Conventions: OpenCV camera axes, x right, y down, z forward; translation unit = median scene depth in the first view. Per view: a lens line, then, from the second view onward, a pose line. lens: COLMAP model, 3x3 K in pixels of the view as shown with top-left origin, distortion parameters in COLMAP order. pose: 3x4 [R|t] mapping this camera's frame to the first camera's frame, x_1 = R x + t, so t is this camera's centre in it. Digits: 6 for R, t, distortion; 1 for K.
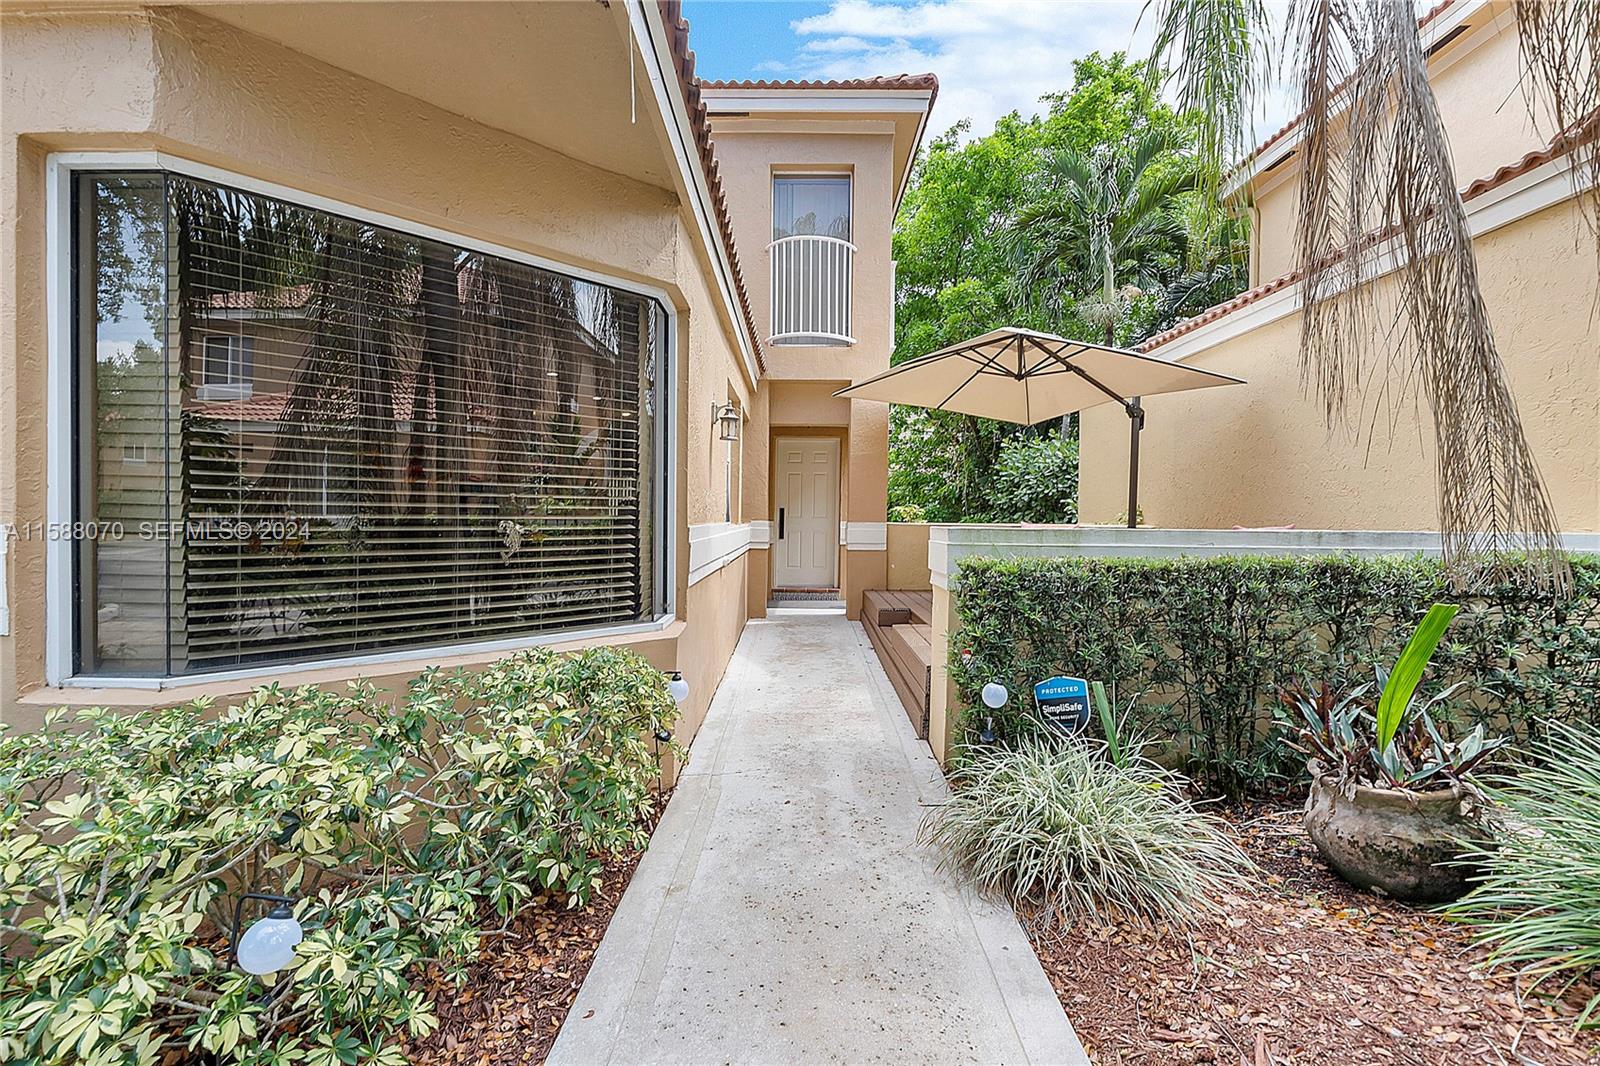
lens RADIAL K [[689.6, 0, 800.2], [0, 689.6, 523.6], [0, 0, 1]] dist [-0.000126, 0.000006]
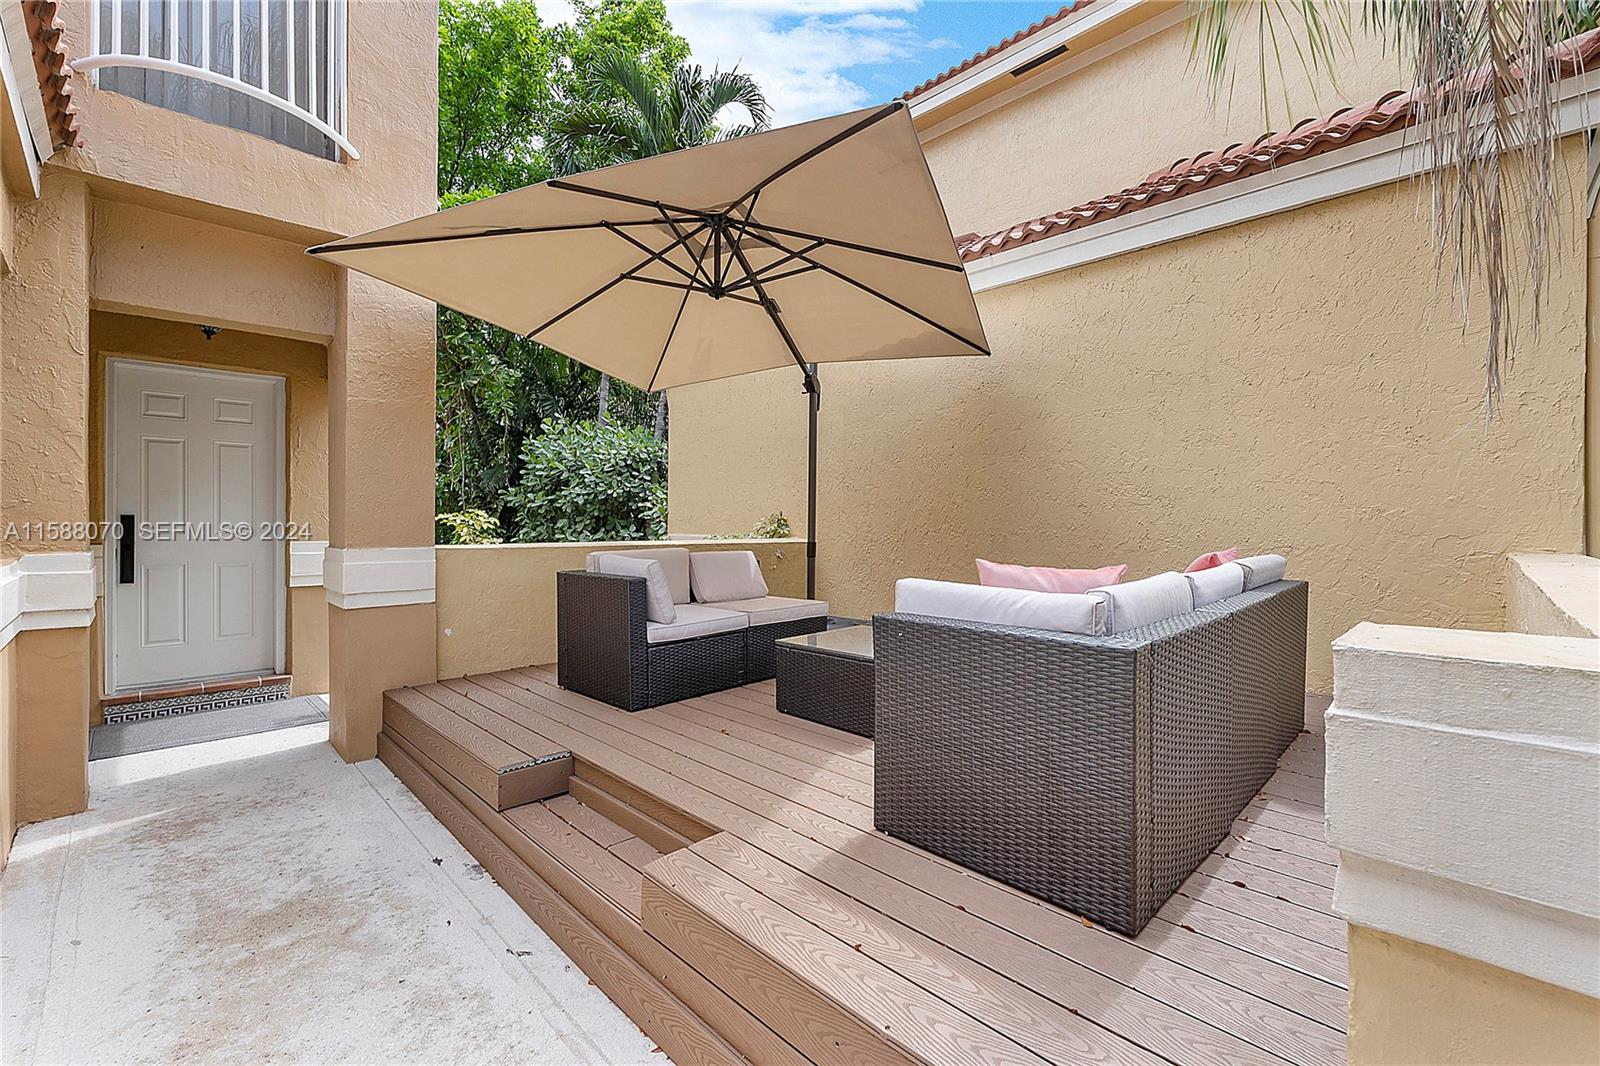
lens RADIAL K [[676.9, 0, 795.3], [0, 676.9, 526.6], [0, 0, 1]] dist [-0.007098, -0.000199]
pose [[0.711654, -0.012445, 0.702420, -0.029344], [0.010605, 0.999919, 0.006971, -0.015871], [-0.702450, 0.002488, 0.711729, 0.459235]]
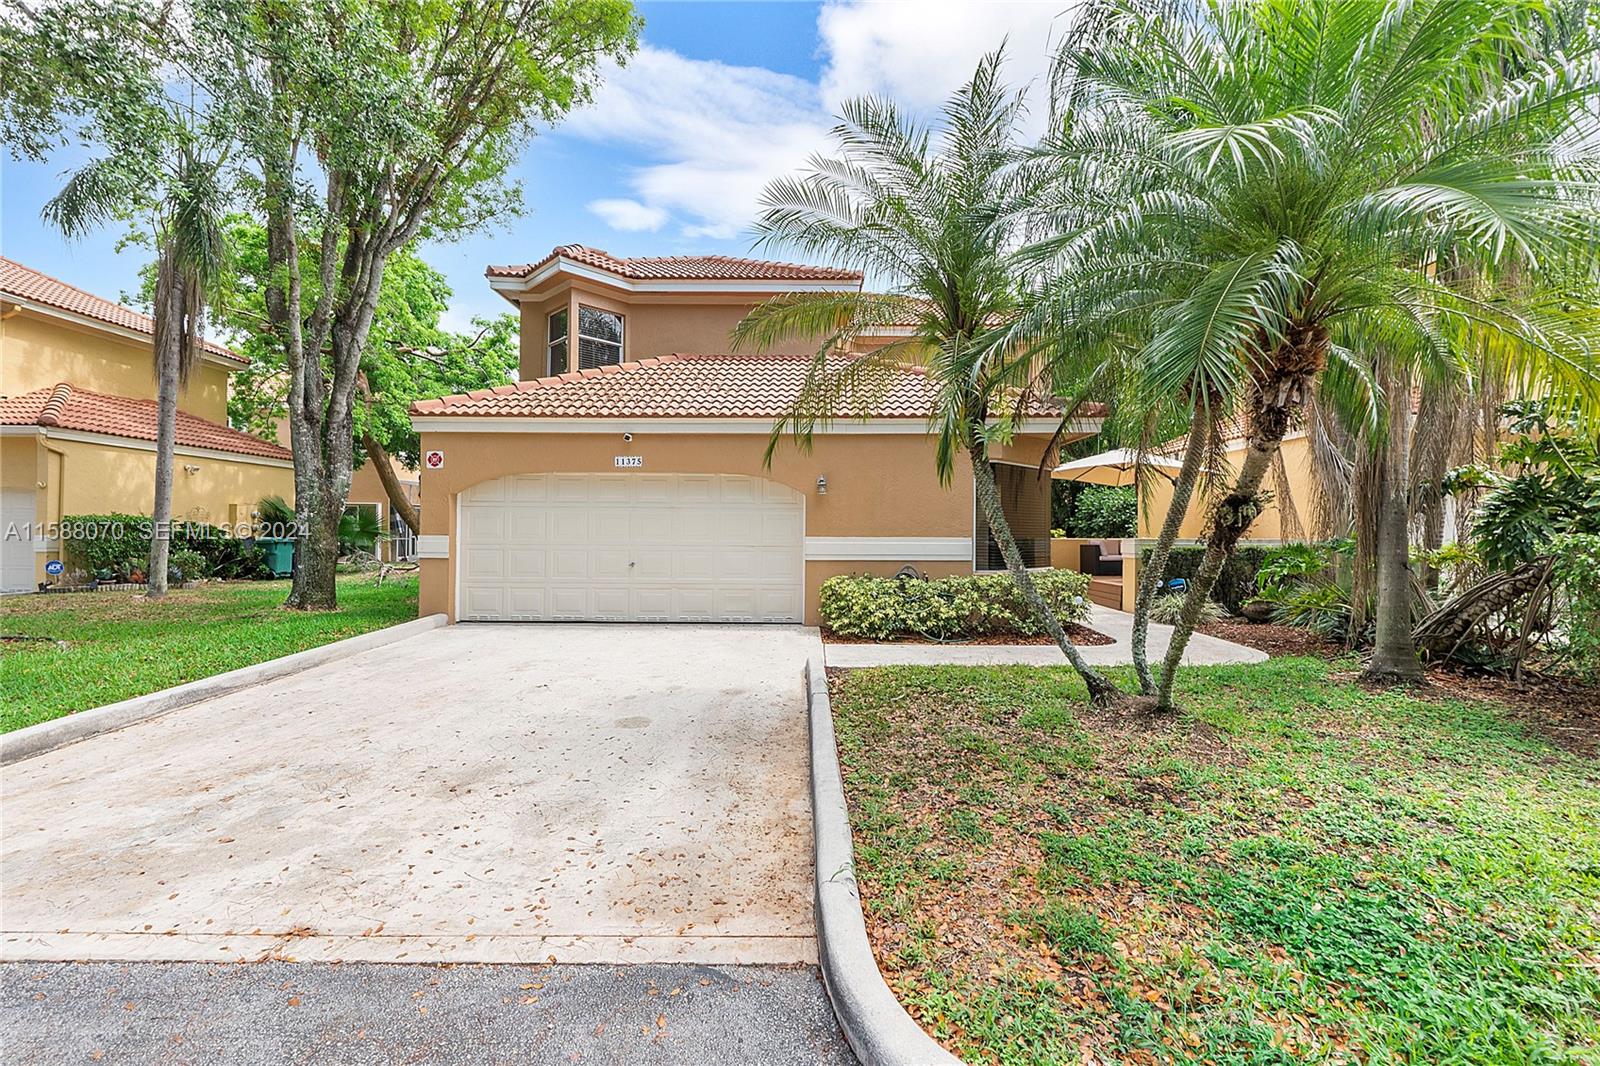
lens RADIAL K [[691.6, 0, 800.0], [0, 691.6, 533.0], [0, 0, 1]] dist [-0.009386, -0.000111]
pose [[0.999986, -0.004908, 0.002200, -0.568358], [0.004939, 0.999886, -0.014273, 0.007084], [-0.002130, 0.014284, 0.999896, -0.925051]]
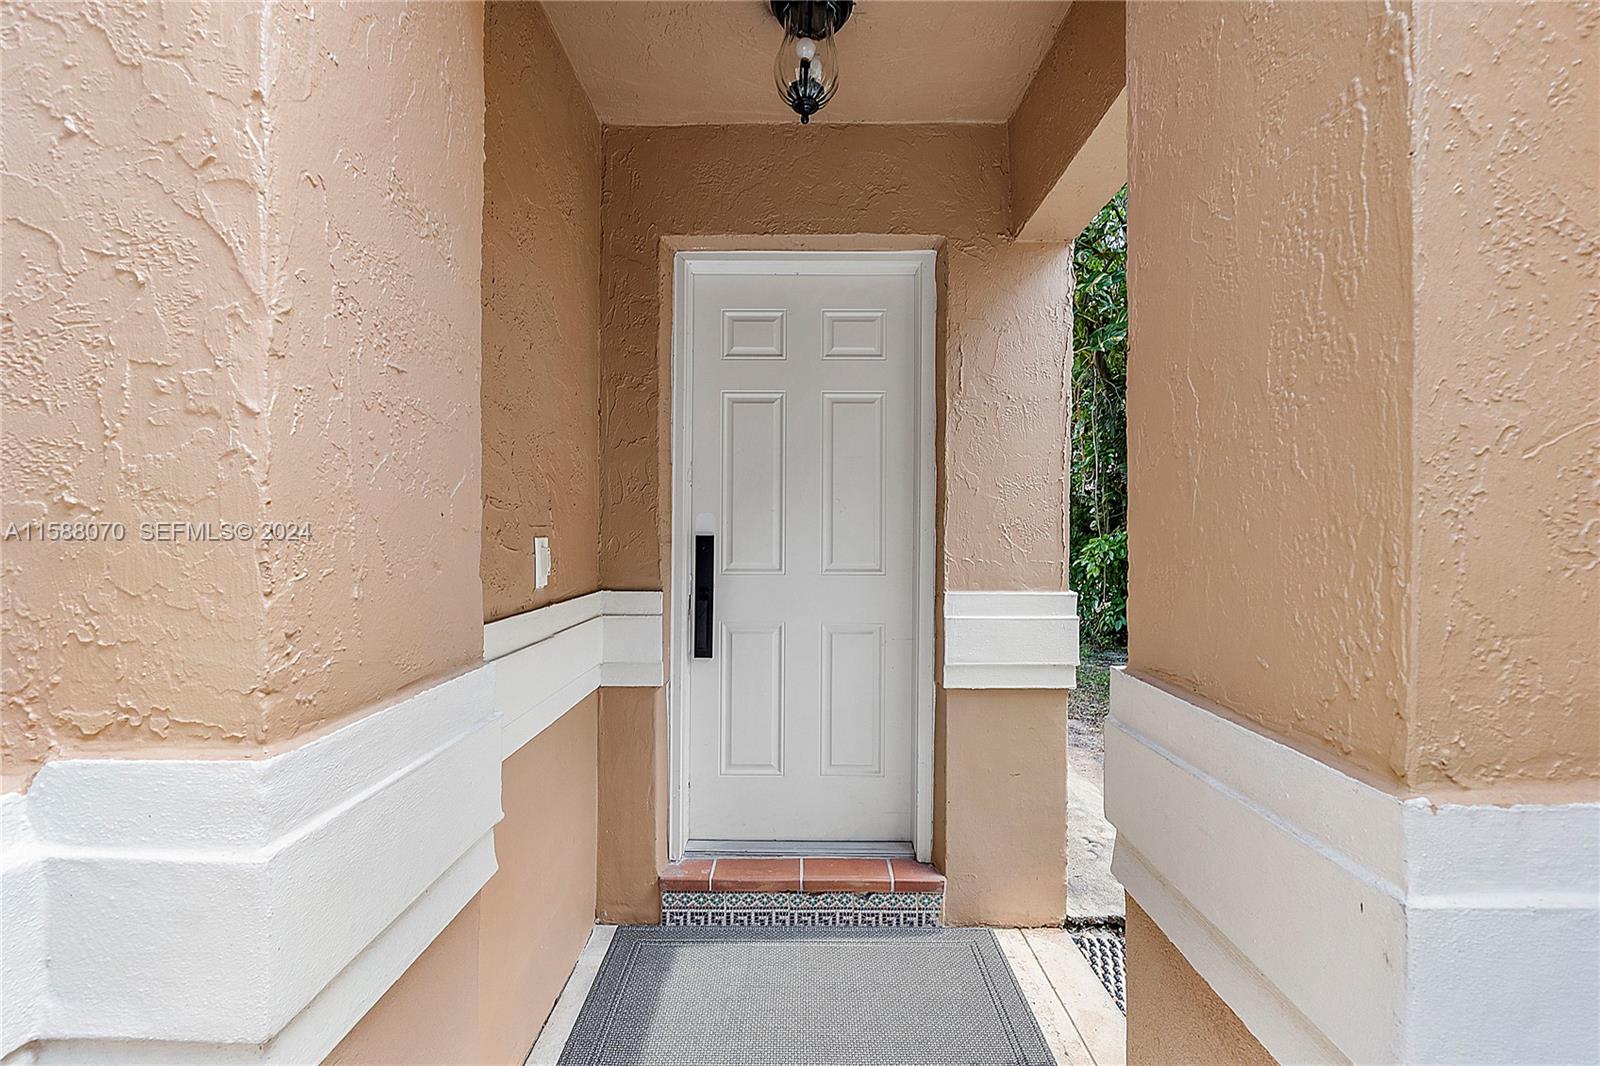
lens RADIAL K [[676.9, 0, 795.3], [0, 676.9, 526.6], [0, 0, 1]] dist [-0.007098, -0.000199]
pose [[0.999970, -0.006041, -0.004918, 0.009555], [0.005977, 0.999899, -0.012874, -0.026499], [0.004995, 0.012844, 0.999905, 0.902646]]
